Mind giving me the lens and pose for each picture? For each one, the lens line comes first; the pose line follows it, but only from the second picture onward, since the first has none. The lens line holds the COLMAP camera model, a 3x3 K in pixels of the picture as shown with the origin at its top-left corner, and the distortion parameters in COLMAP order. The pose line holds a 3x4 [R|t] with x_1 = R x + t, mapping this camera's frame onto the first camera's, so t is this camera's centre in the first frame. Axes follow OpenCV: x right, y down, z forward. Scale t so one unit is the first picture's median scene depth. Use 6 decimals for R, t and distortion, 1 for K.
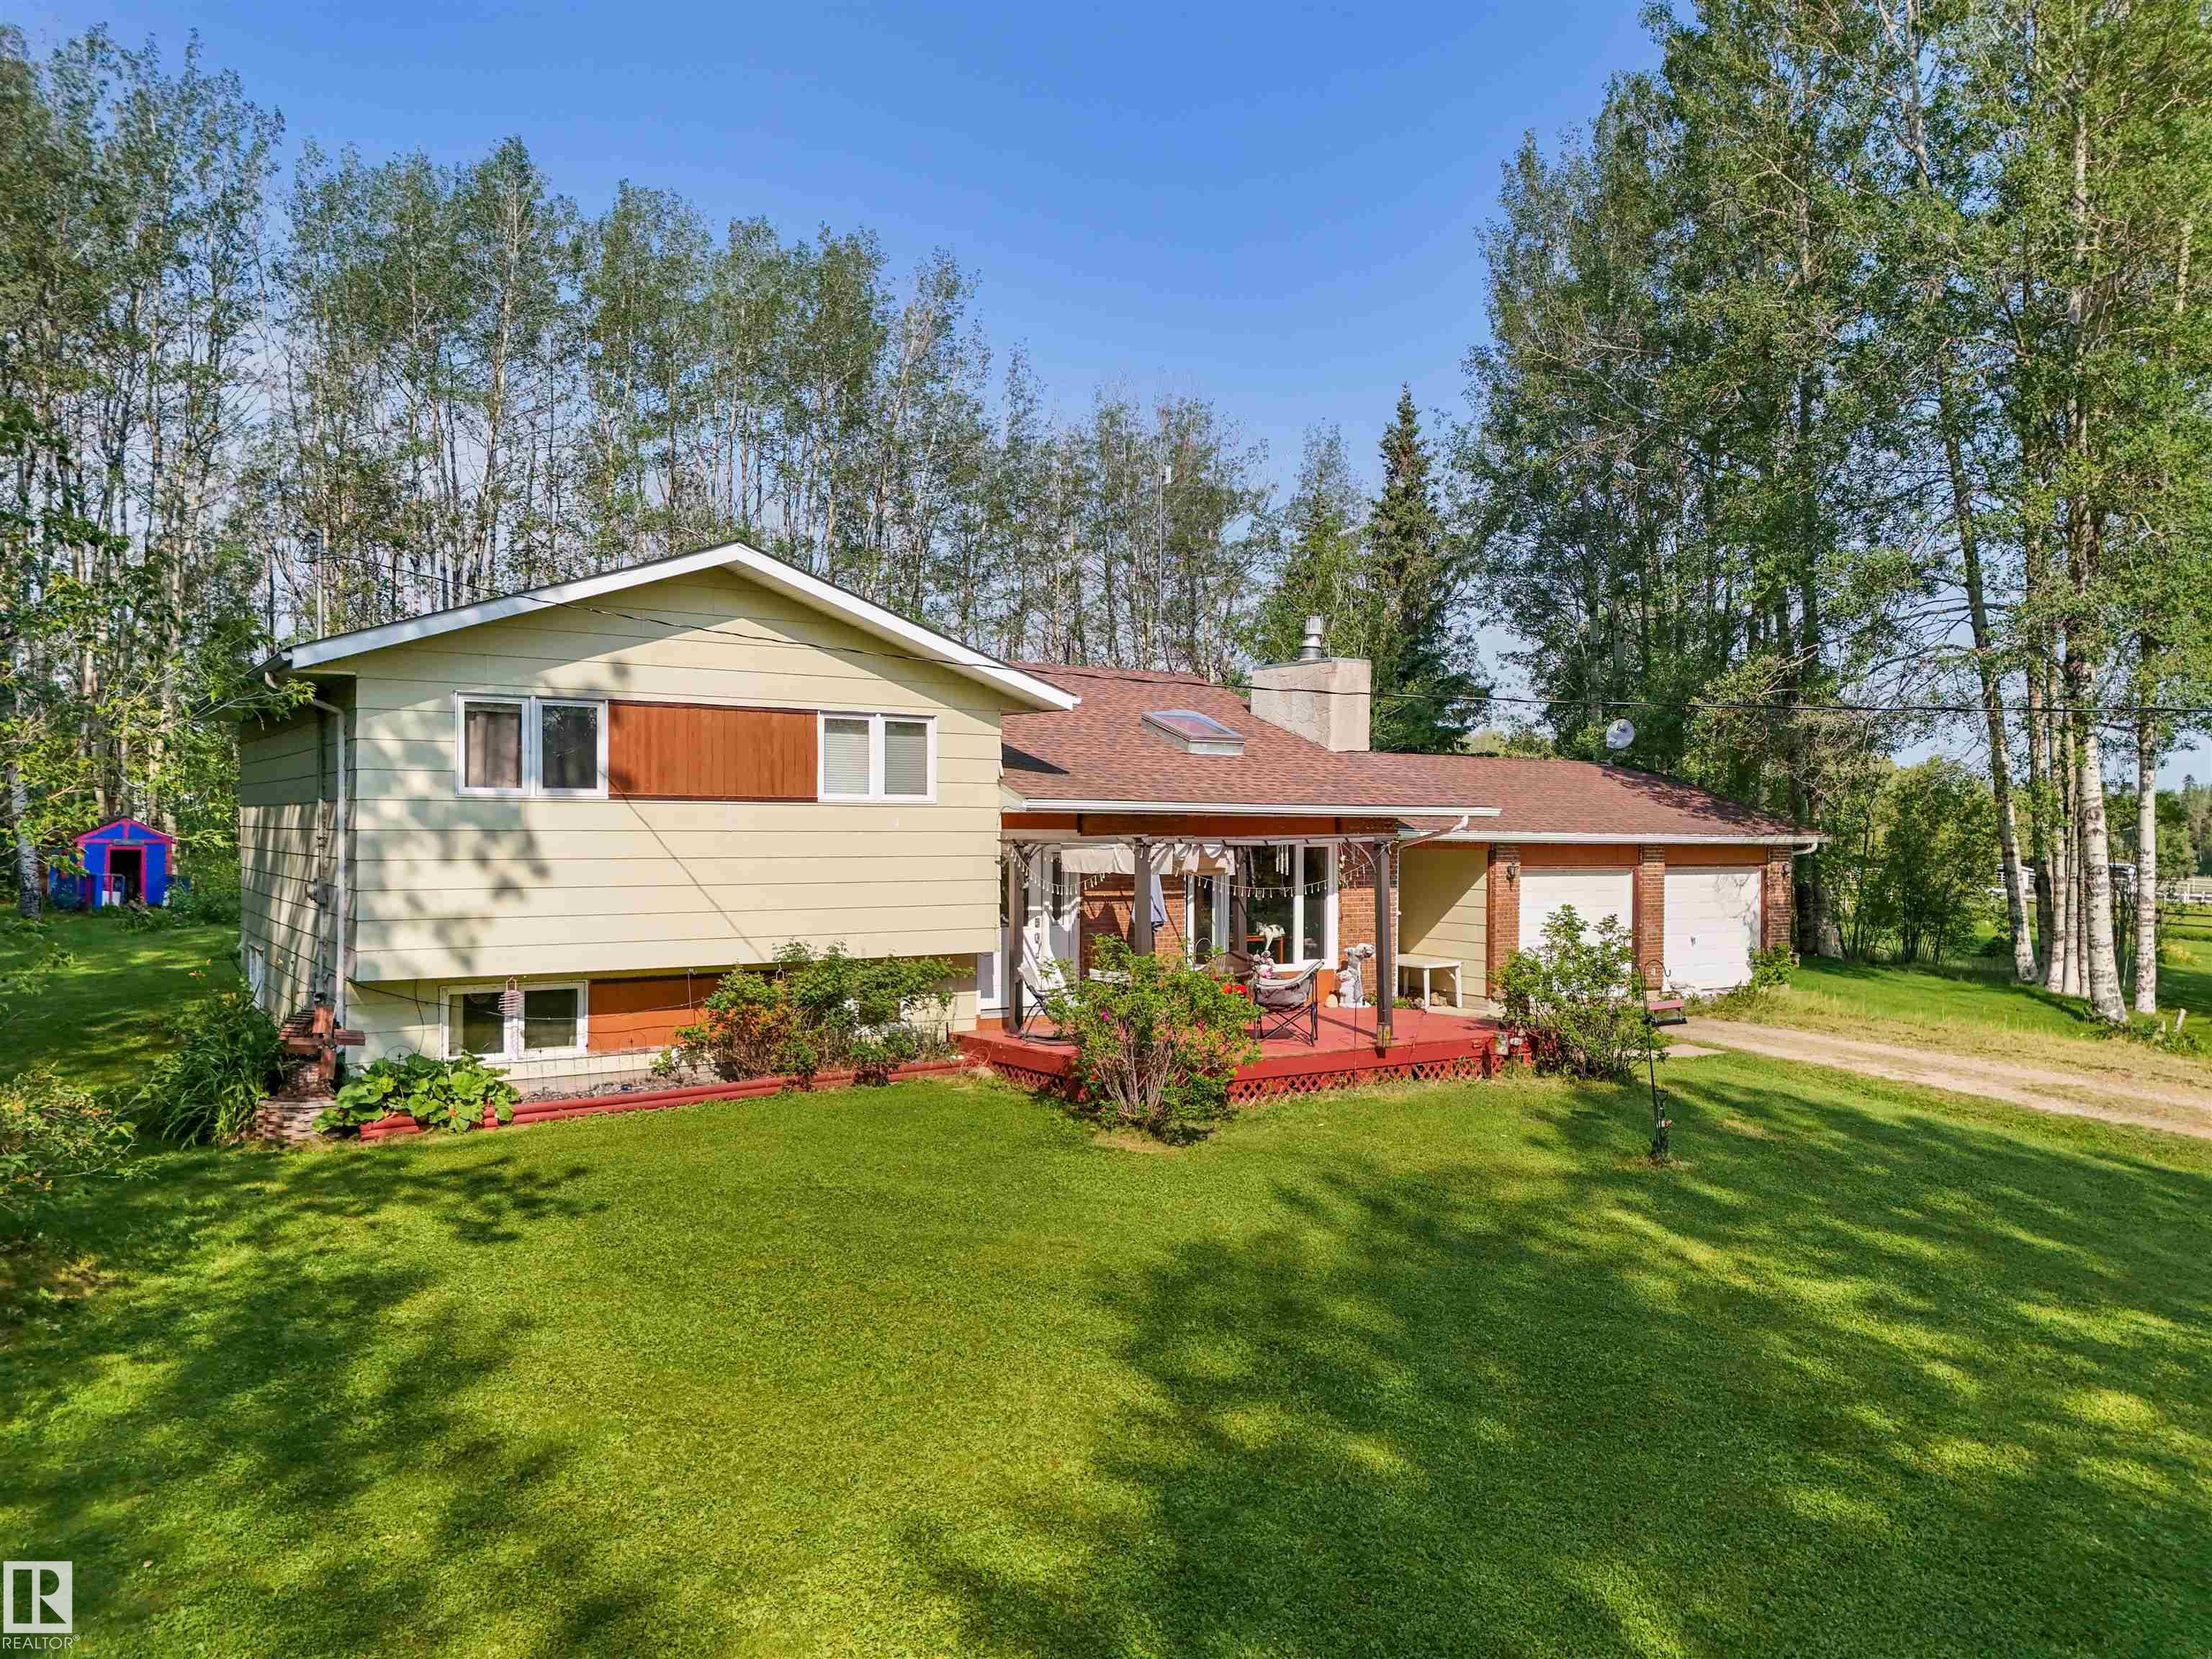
lens RADIAL K [[1685.5, 0, 1106.0], [0, 1685.5, 829.5], [0, 0, 1]] dist [0.076299, 0.001150]
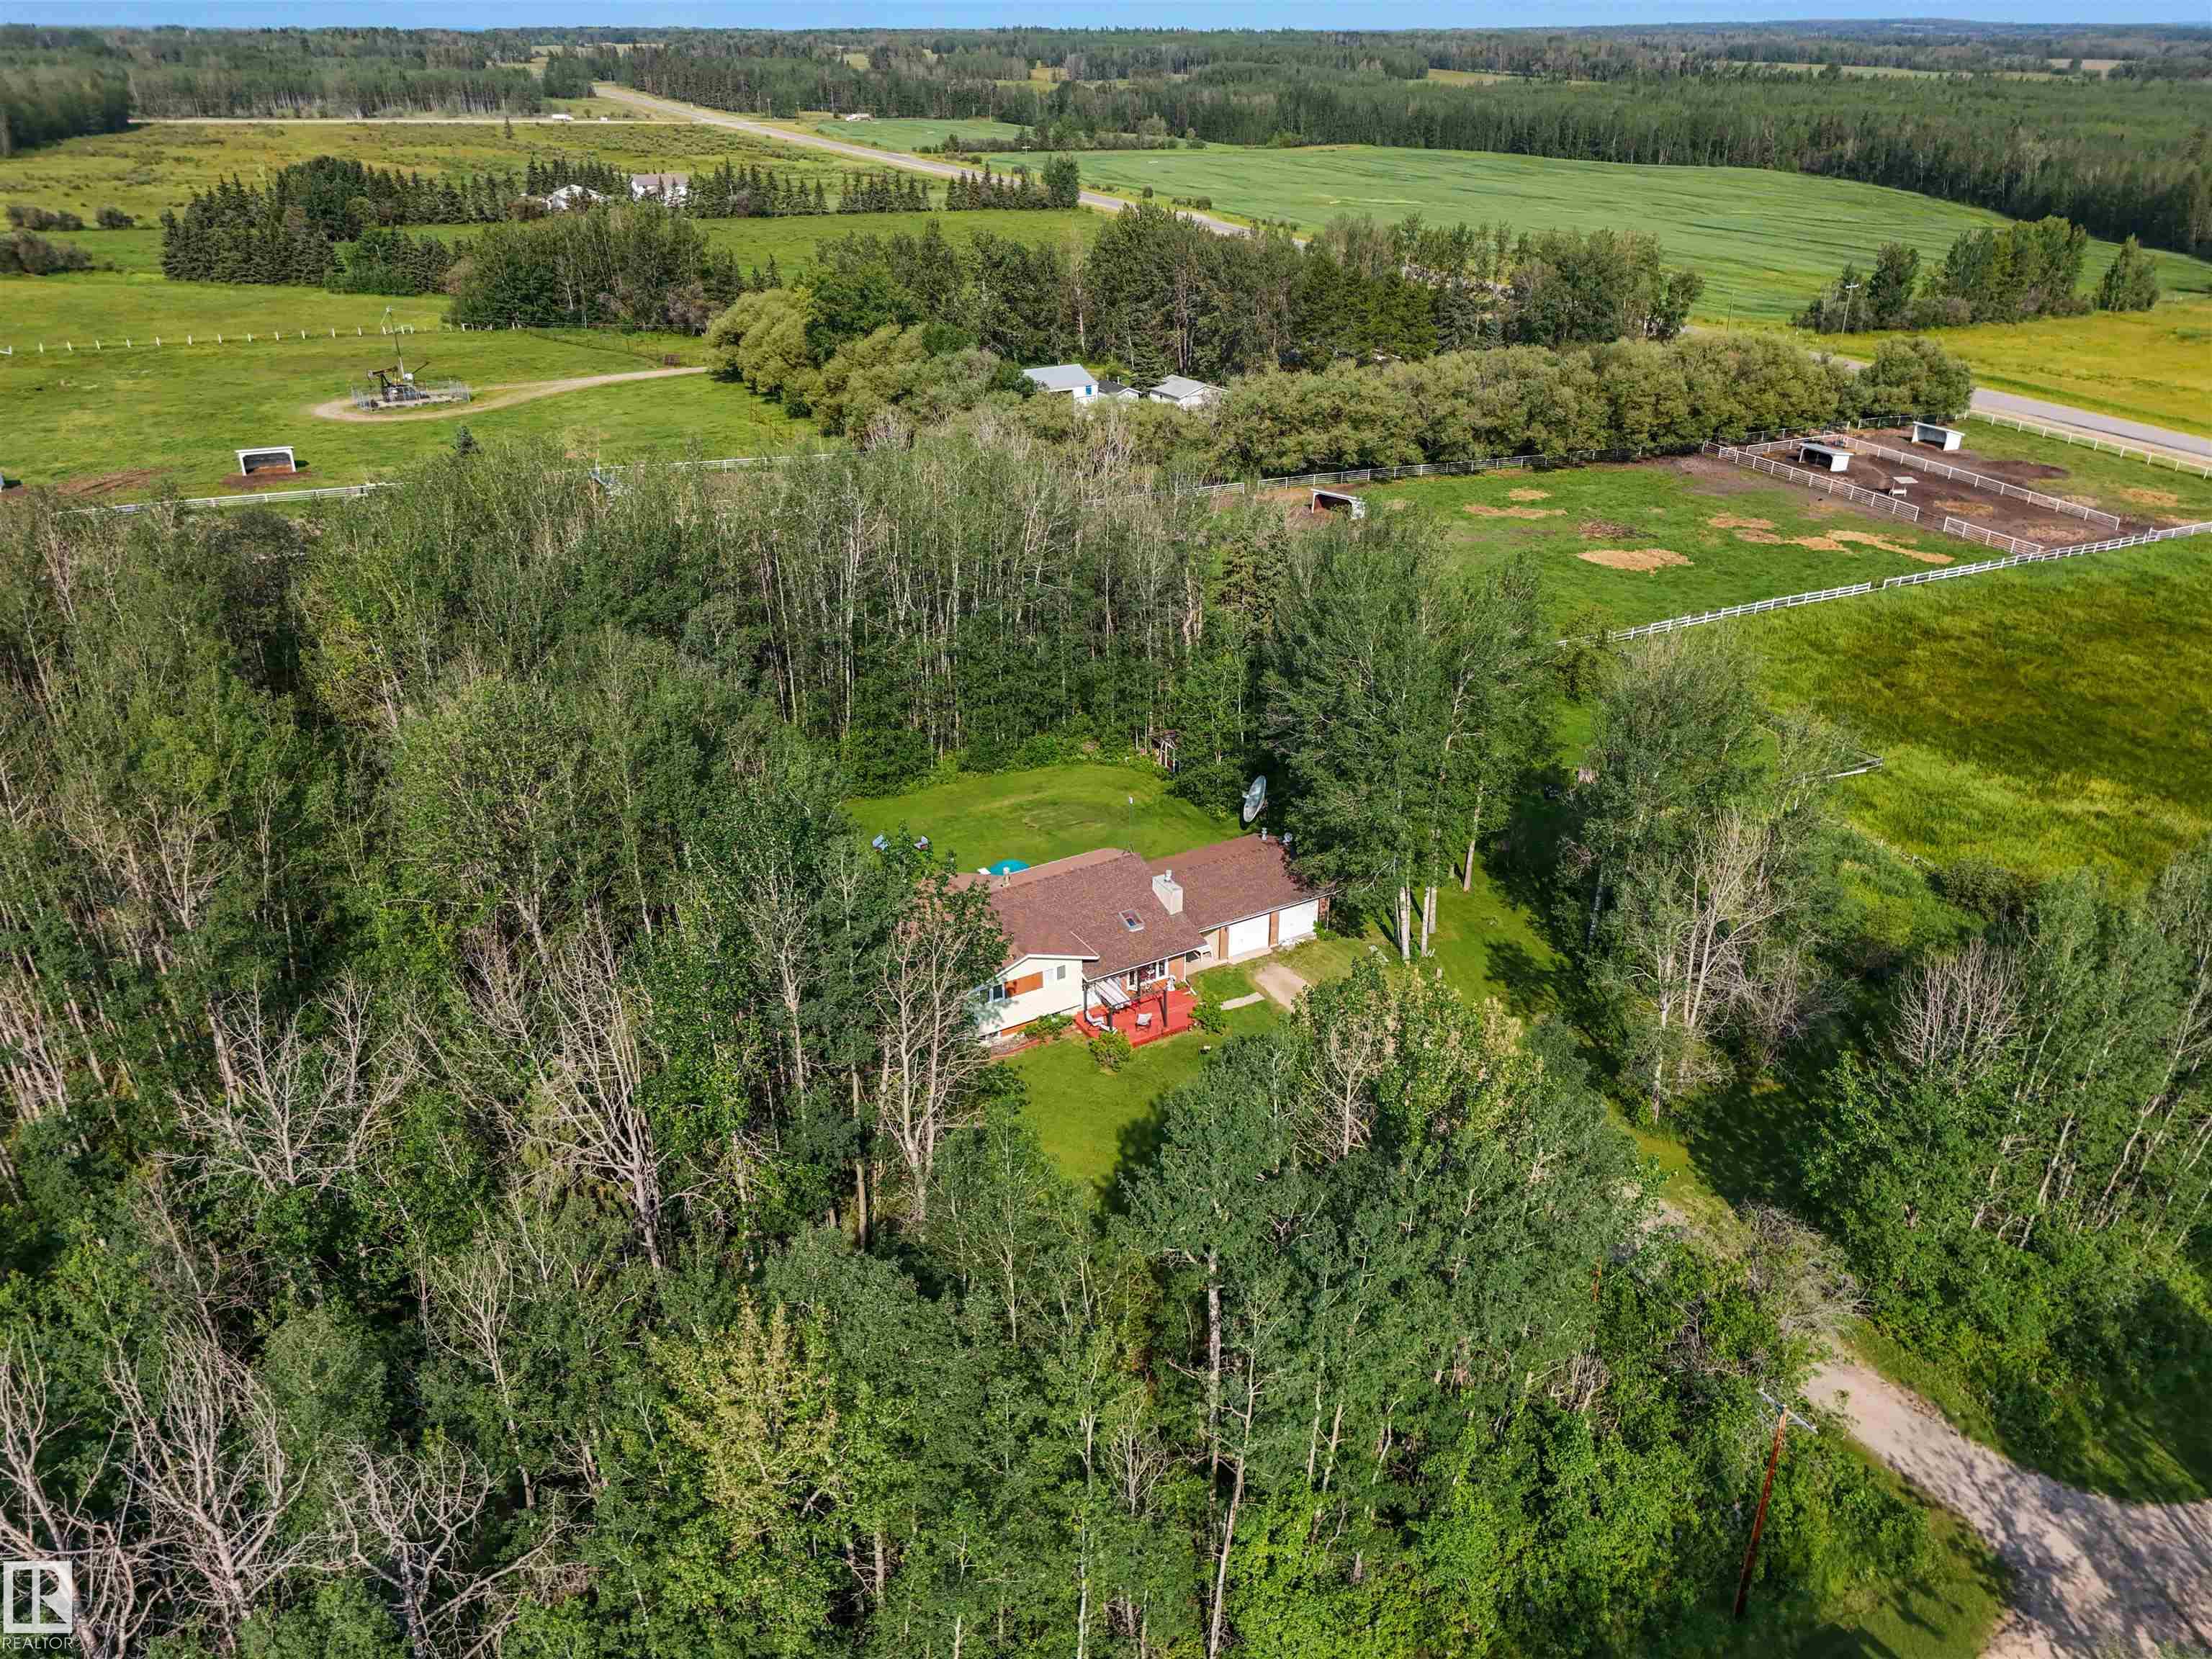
lens RADIAL K [[1639.4, 0, 1106.0], [0, 1639.4, 829.5], [0, 0, 1]] dist [0.078384, -0.062412]
pose [[0.998171, 0.028539, -0.053286, 0.227203], [-0.001150, 0.890339, 0.455297, -2.409410], [0.060437, -0.454403, 0.888743, -2.766420]]
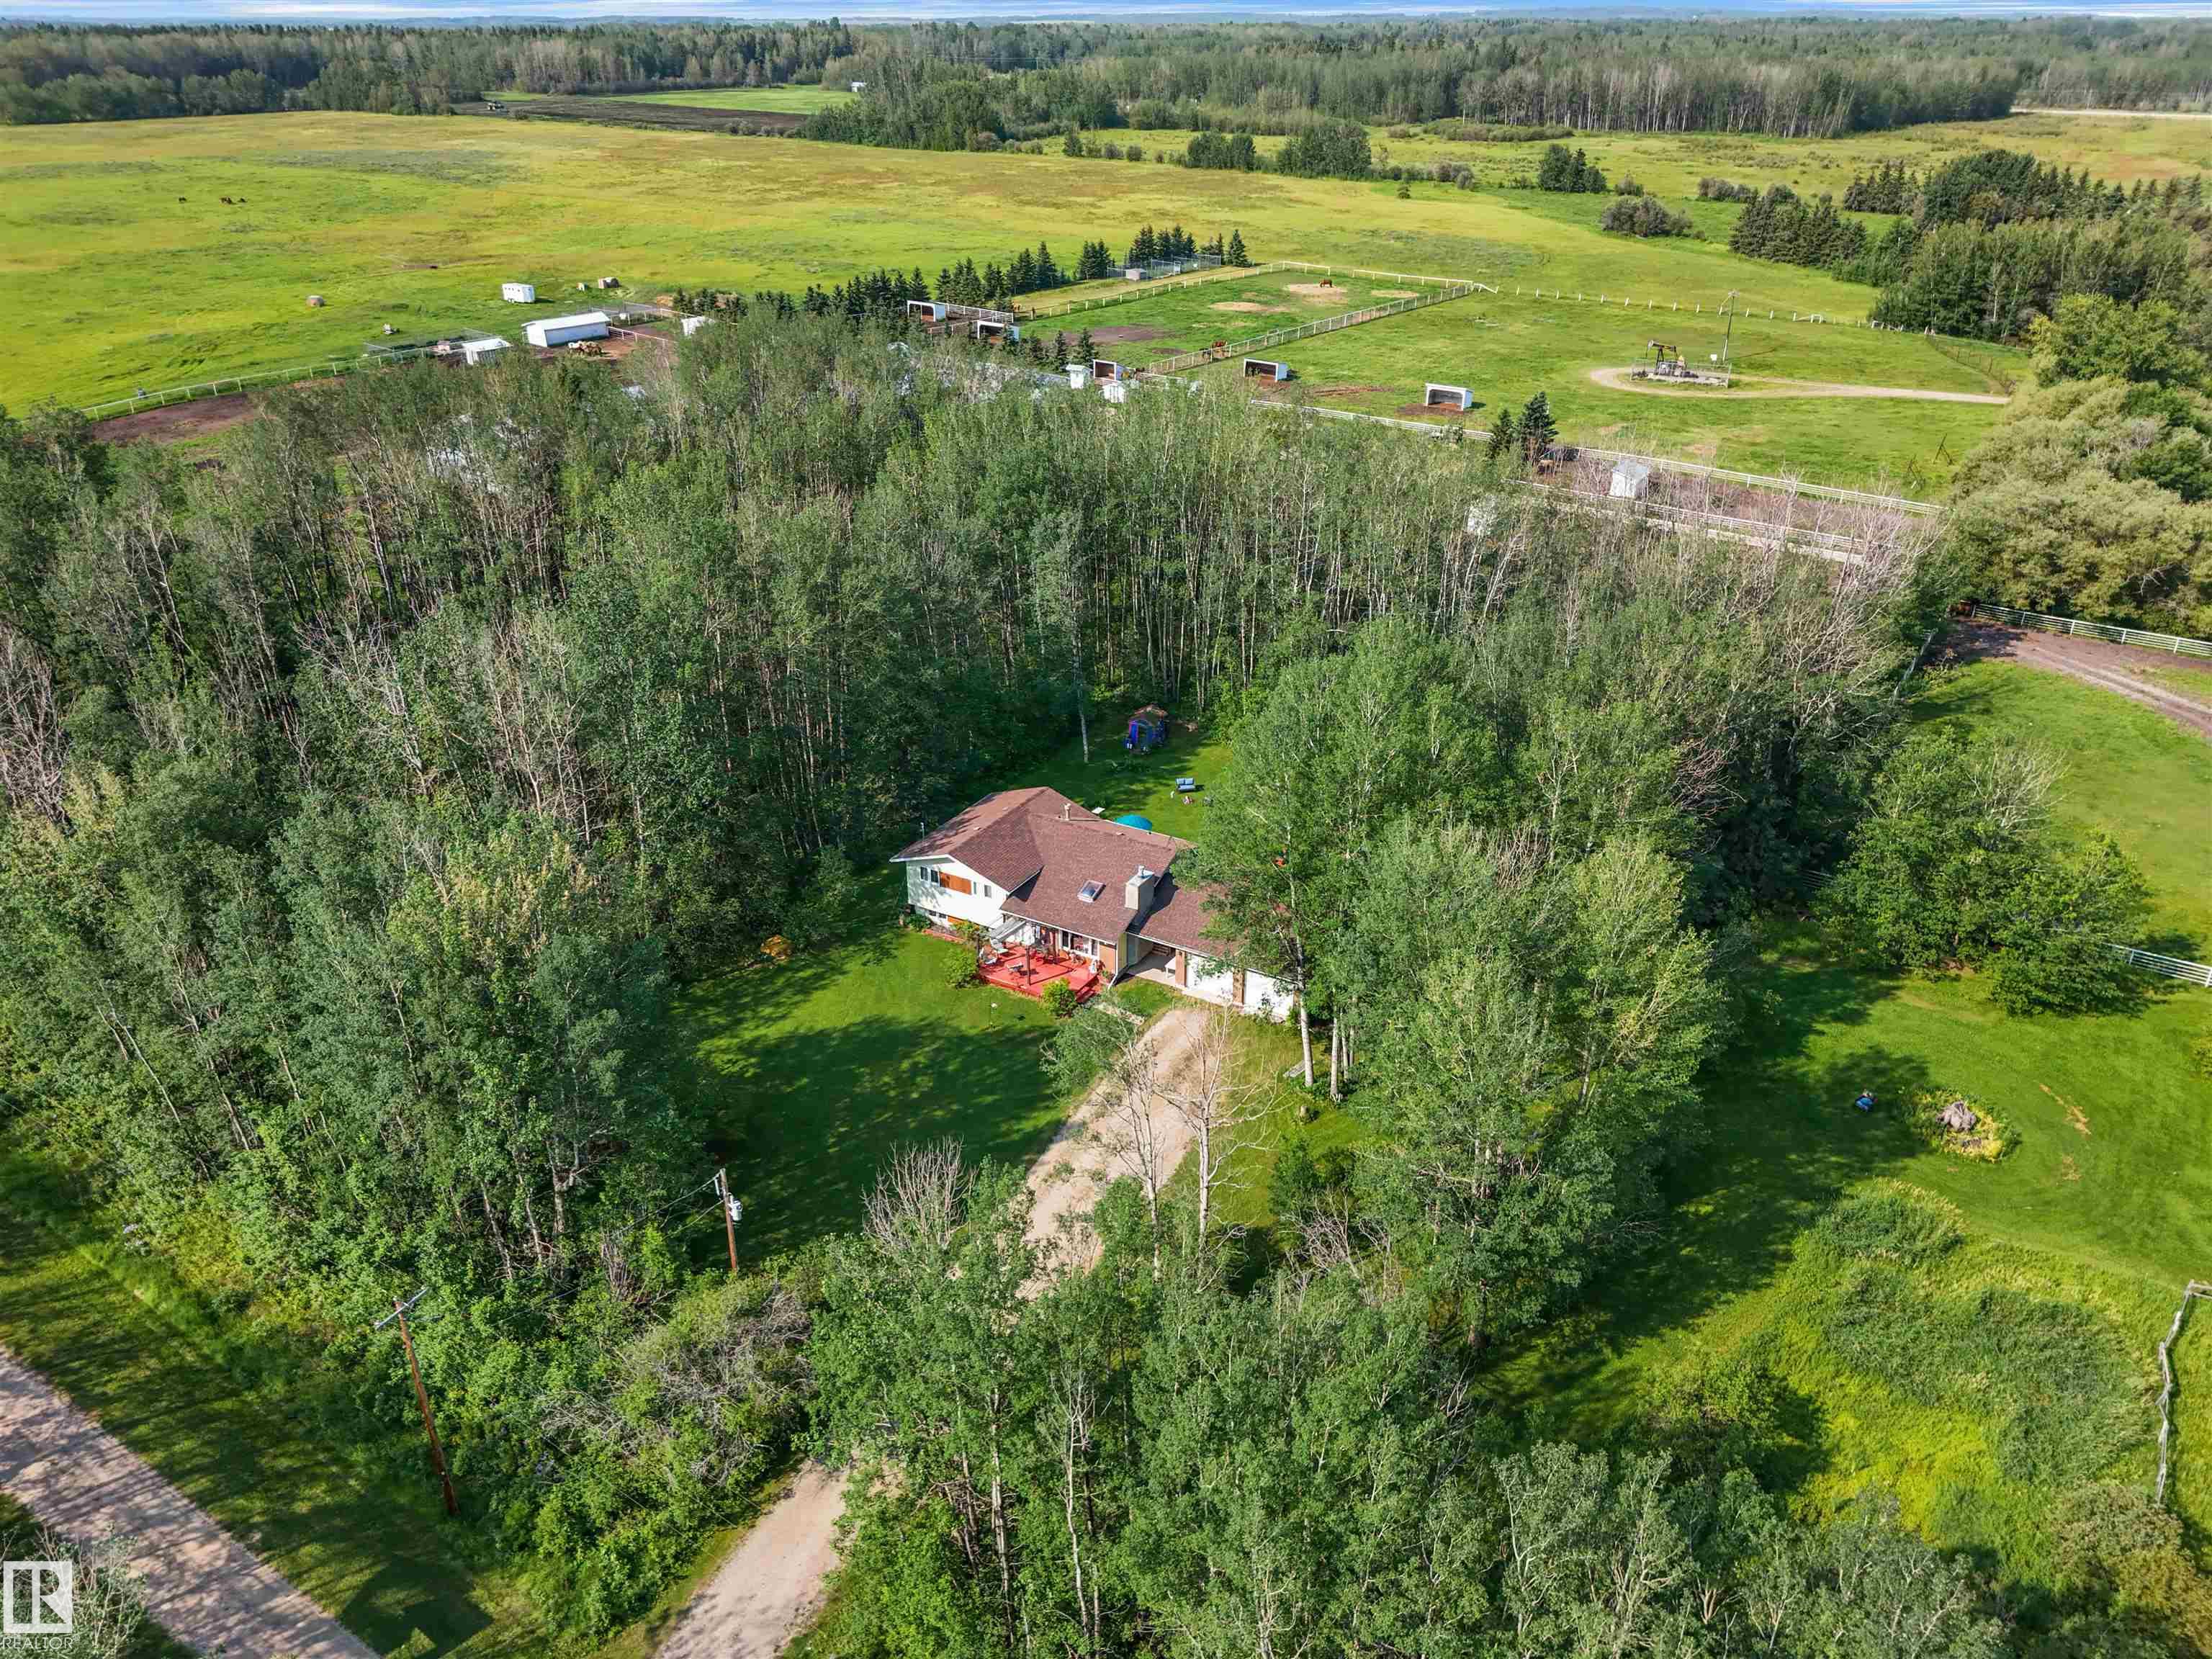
lens RADIAL K [[1631.7, 0, 1106.8], [0, 1631.7, 846.0], [0, 0, 1]] dist [0.068934, -0.051780]
pose [[0.437371, 0.409557, -0.800606, 3.825786], [0.015443, 0.886721, 0.462047, -2.375632], [0.899148, -0.214450, 0.381501, -0.491213]]
